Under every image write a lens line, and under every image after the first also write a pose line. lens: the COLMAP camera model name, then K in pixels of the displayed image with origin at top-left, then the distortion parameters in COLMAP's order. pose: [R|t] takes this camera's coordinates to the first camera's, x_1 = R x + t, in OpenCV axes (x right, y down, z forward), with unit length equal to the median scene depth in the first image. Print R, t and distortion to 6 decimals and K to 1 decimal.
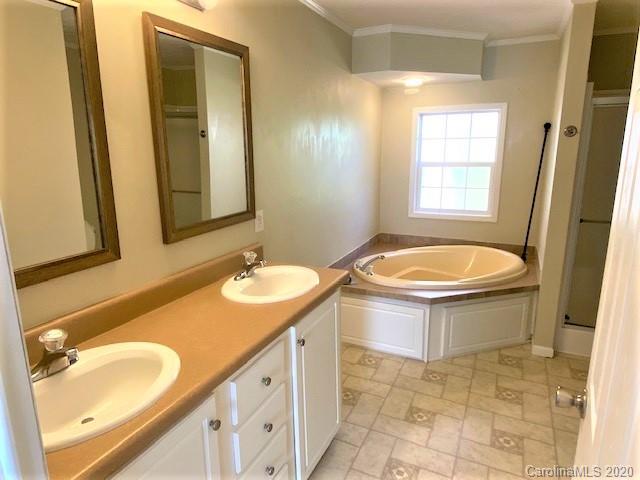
lens RADIAL K [[403.1, 0, 320.0], [0, 403.1, 240.0], [0, 0, 1]] dist [0.005859, -0.000361]
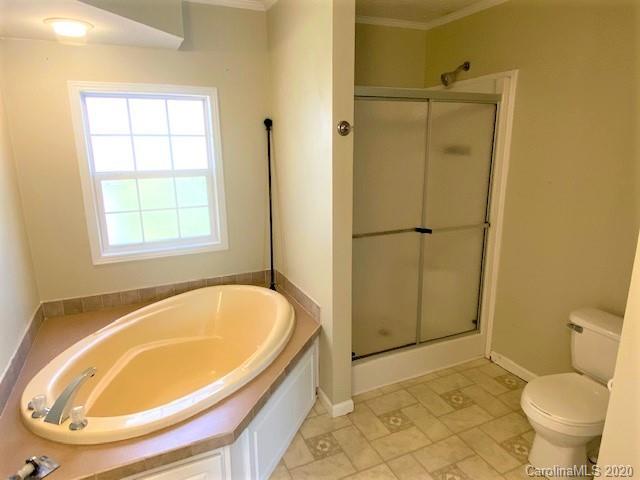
lens RADIAL K [[403.1, 0, 320.0], [0, 403.1, 240.0], [0, 0, 1]] dist [0.005859, -0.000361]
pose [[0.644905, -0.158781, 0.747587, -0.005531], [0.174663, 0.982913, 0.058089, -0.079479], [-0.744037, 0.093114, 0.661619, 0.403270]]
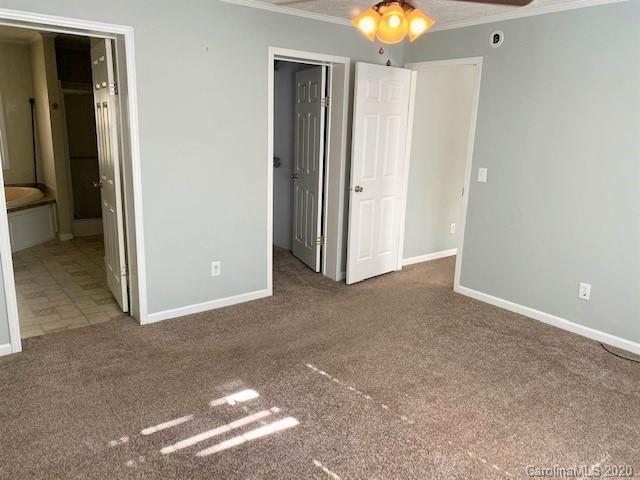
lens RADIAL K [[497.0, 0, 319.0], [0, 497.0, 236.6], [0, 0, 1]] dist [0.001680, 0.002652]
pose [[0.446409, -0.172676, 0.878010, -0.640511], [0.170745, 0.979614, 0.105846, 0.187897], [-0.878388, 0.102665, 0.466792, -0.710915]]
